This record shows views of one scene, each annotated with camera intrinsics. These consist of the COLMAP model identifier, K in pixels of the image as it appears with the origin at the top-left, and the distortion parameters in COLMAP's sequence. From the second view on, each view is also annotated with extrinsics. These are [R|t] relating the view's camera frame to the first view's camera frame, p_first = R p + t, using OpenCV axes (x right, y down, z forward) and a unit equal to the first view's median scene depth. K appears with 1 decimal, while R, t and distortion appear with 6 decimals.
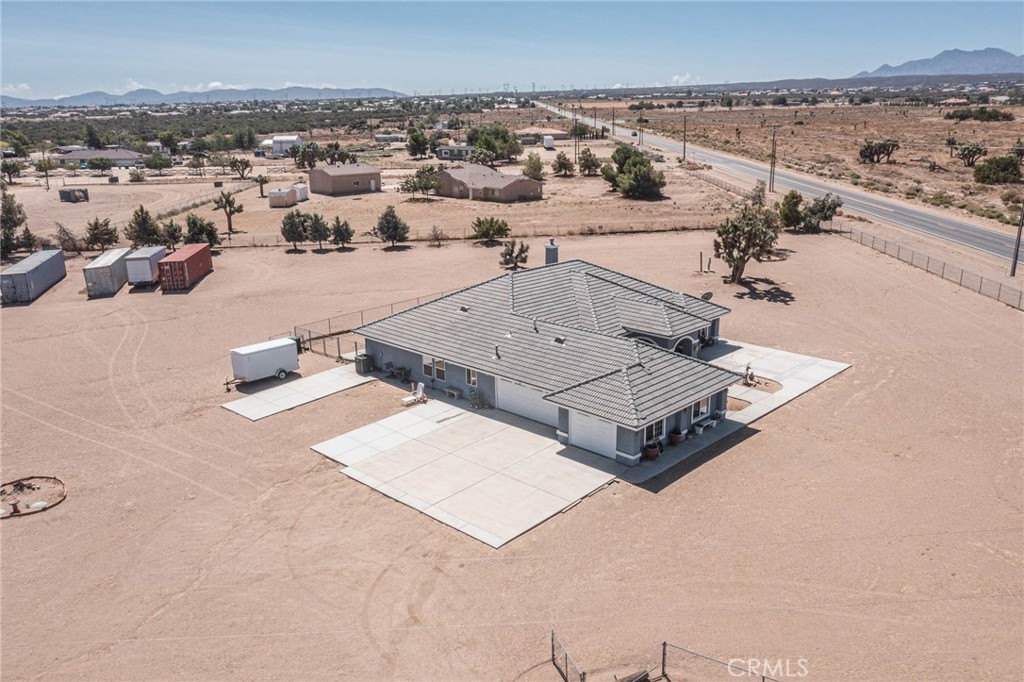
lens RADIAL K [[806.4, 0, 512.0], [0, 806.4, 341.0], [0, 0, 1]] dist [-0.005558, 0.003702]
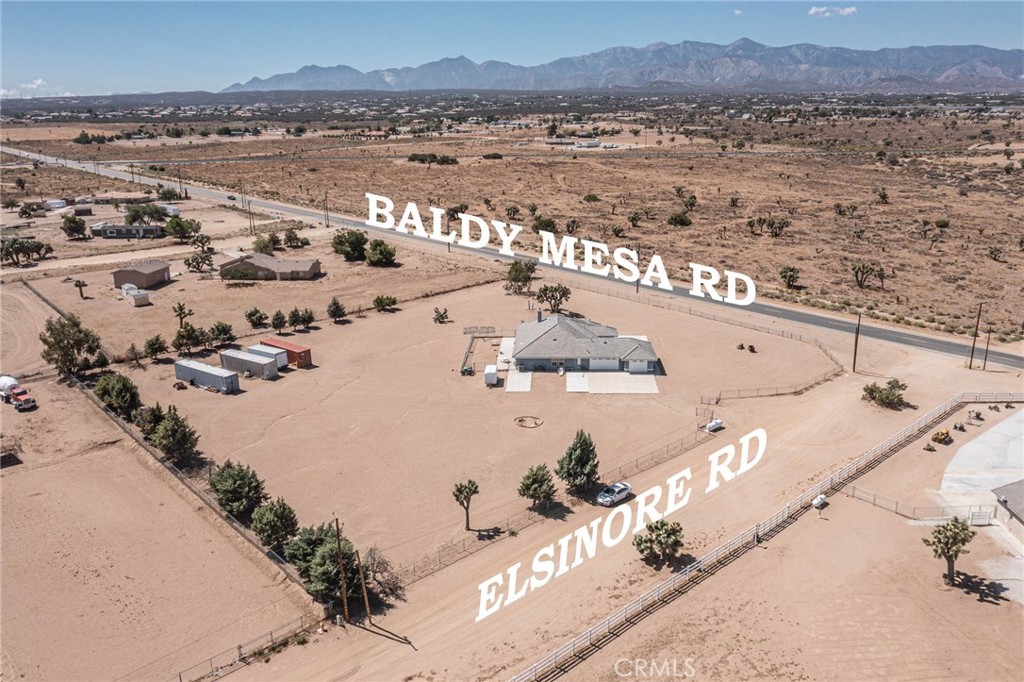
lens RADIAL K [[805.5, 0, 521.2], [0, 805.5, 341.2], [0, 0, 1]] dist [-0.000996, -0.005493]
pose [[0.750791, -0.176542, 0.636510, -0.917571], [0.183211, 0.981471, 0.056115, -0.101882], [-0.634623, 0.074485, 0.769224, -0.489799]]
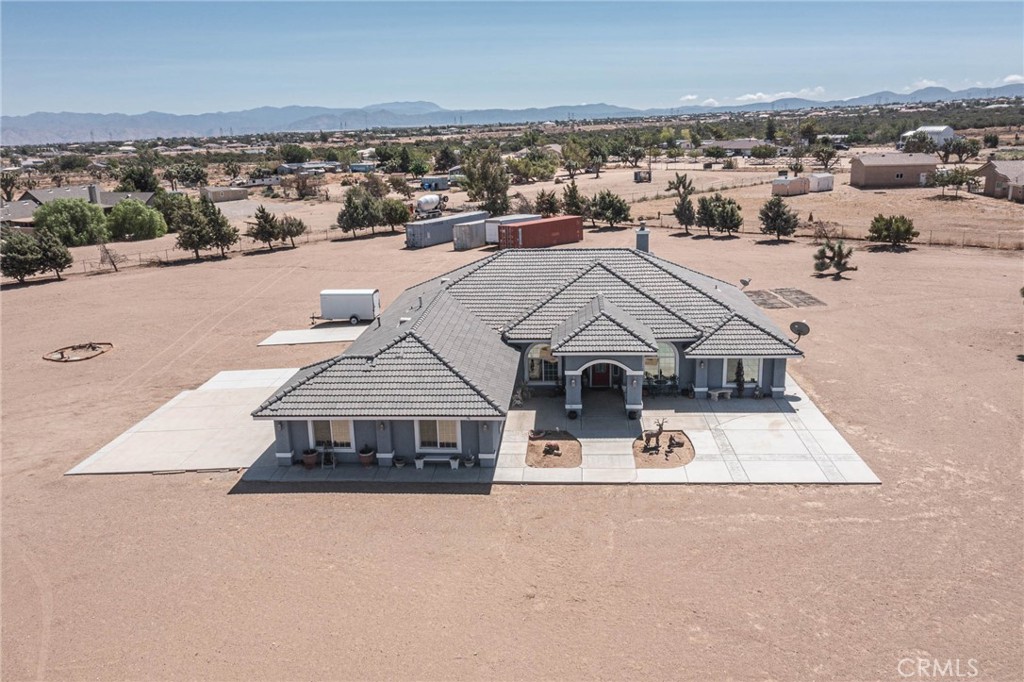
lens RADIAL K [[806.4, 0, 512.0], [0, 806.4, 341.0], [0, 0, 1]] dist [-0.005558, 0.003702]
pose [[0.639191, 0.189988, -0.745211, 0.338320], [-0.189083, 0.978084, 0.087175, -0.033575], [0.745441, 0.085185, 0.661106, 0.230418]]
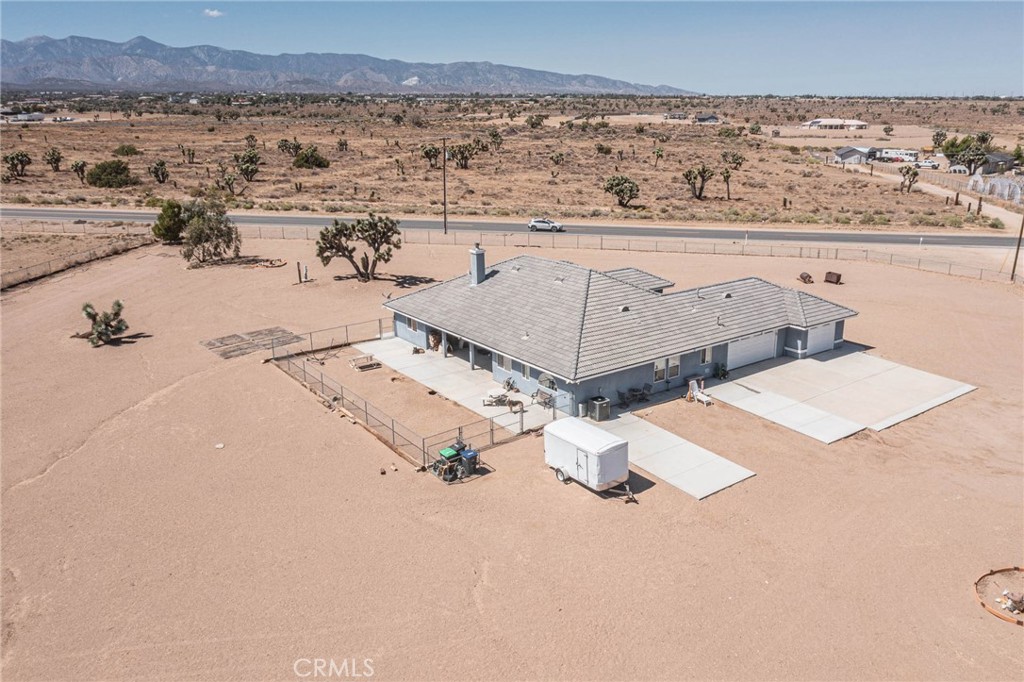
lens RADIAL K [[805.5, 0, 521.2], [0, 805.5, 341.2], [0, 0, 1]] dist [-0.000996, -0.005493]
pose [[0.176952, -0.264843, 0.947917, -0.488867], [0.280124, 0.936835, 0.209455, -0.116821], [-0.943514, 0.228471, 0.239964, 0.445861]]
